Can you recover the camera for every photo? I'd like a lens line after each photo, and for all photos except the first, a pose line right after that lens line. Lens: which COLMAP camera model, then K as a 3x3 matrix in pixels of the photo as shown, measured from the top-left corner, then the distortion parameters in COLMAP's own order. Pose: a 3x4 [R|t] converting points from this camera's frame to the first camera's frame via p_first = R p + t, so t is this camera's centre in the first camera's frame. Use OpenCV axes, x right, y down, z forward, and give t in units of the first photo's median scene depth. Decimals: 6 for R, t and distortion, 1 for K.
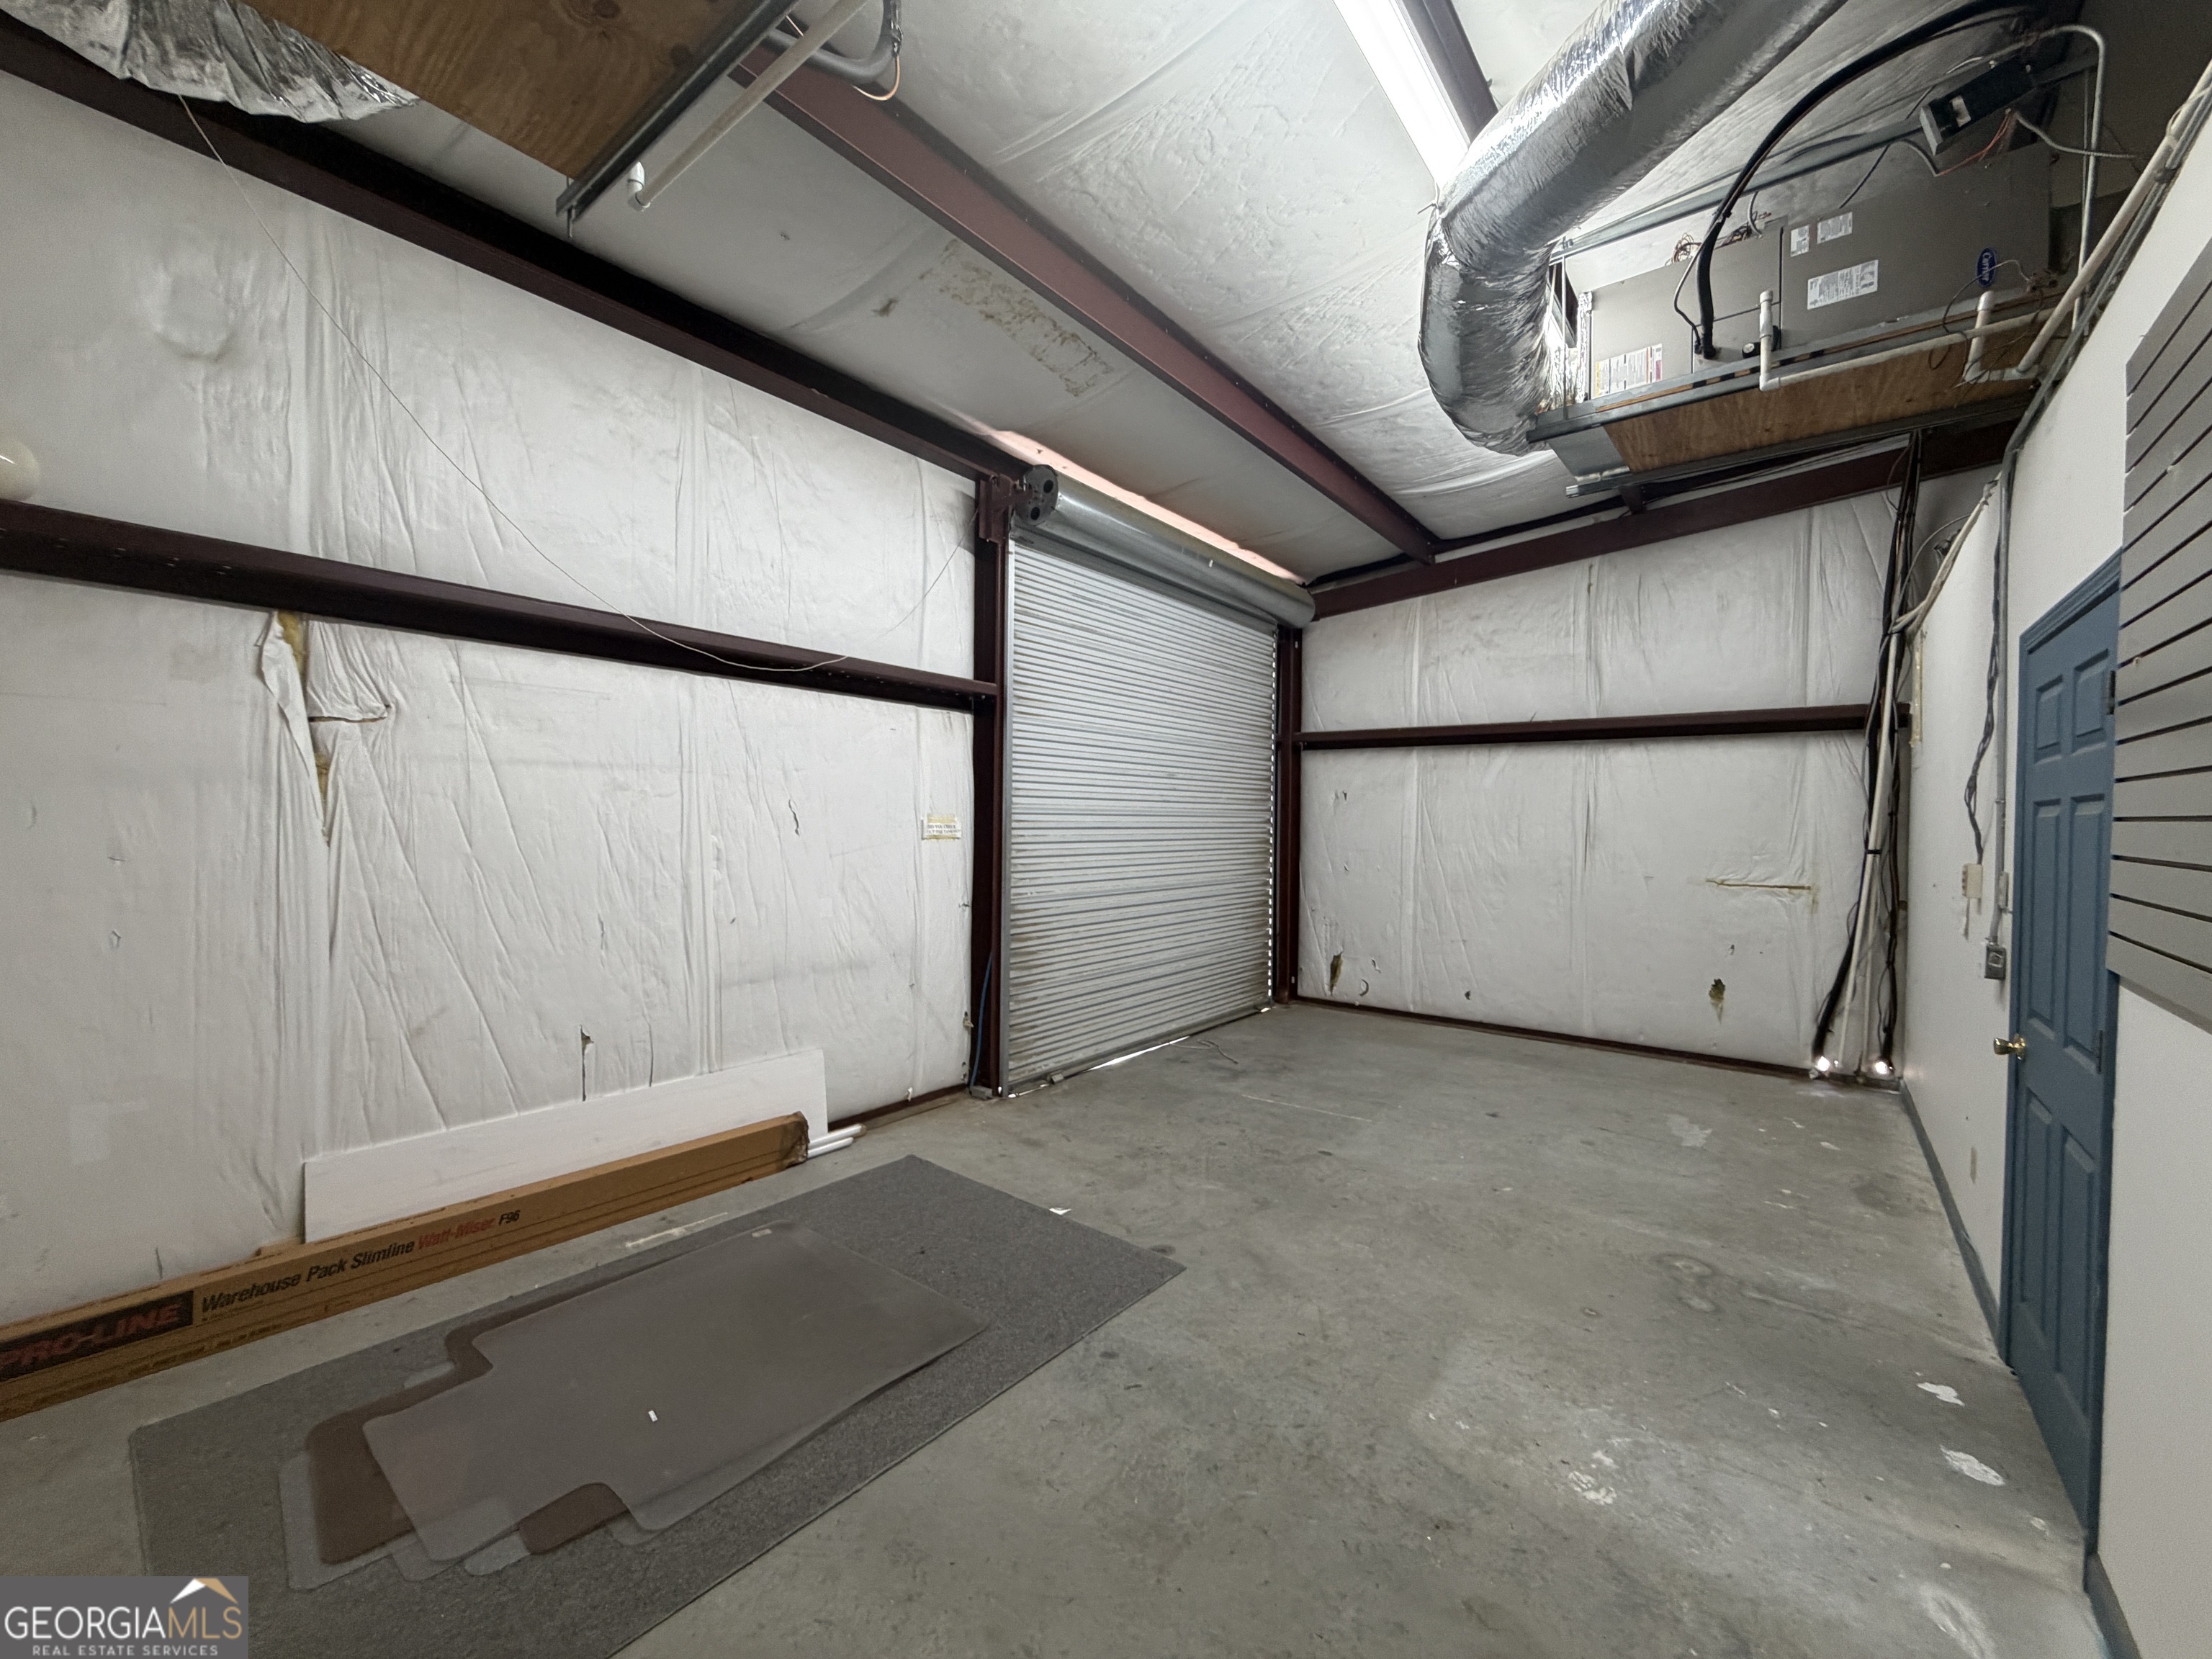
lens RADIAL K [[881.2, 0, 1100.1], [0, 881.2, 825.3], [0, 0, 1]] dist [0.000149, 0.000311]
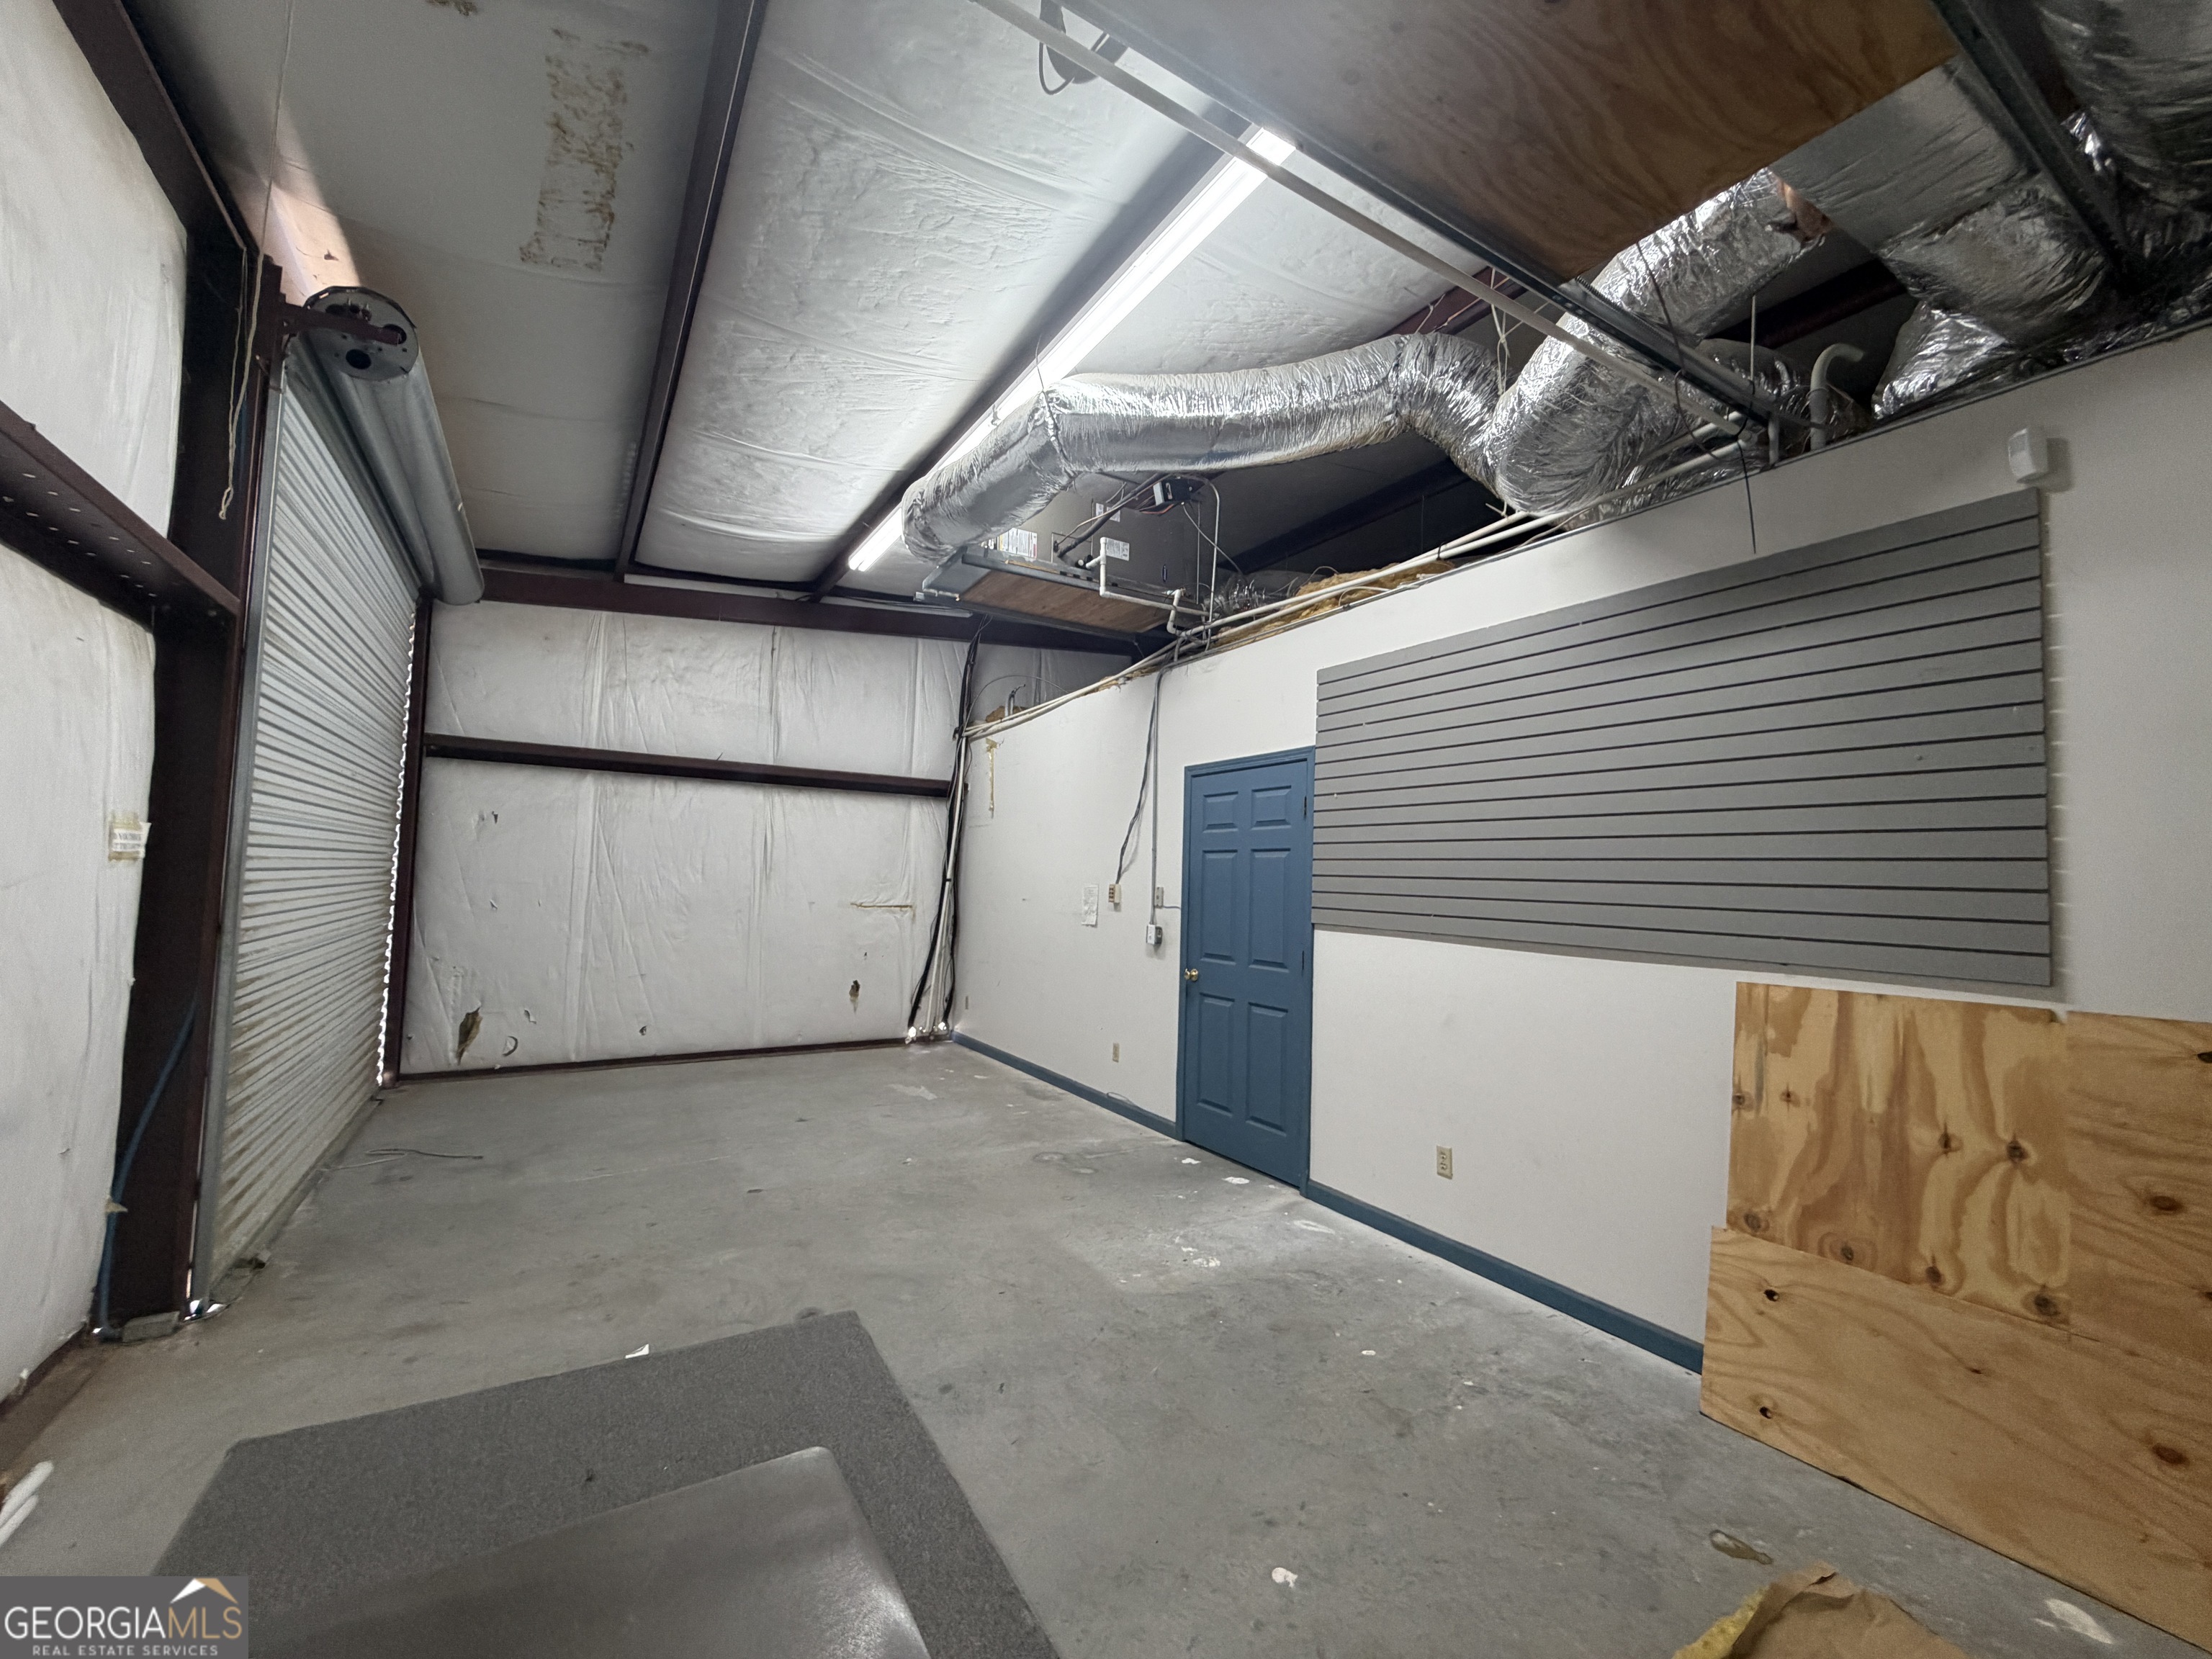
lens RADIAL K [[881.2, 0, 1100.1], [0, 881.2, 825.3], [0, 0, 1]] dist [0.000149, 0.000311]
pose [[0.348797, 0.055302, 0.935565, -0.506411], [-0.015951, 0.998463, -0.053073, 0.014714], [-0.937063, 0.003589, 0.349143, 0.284784]]
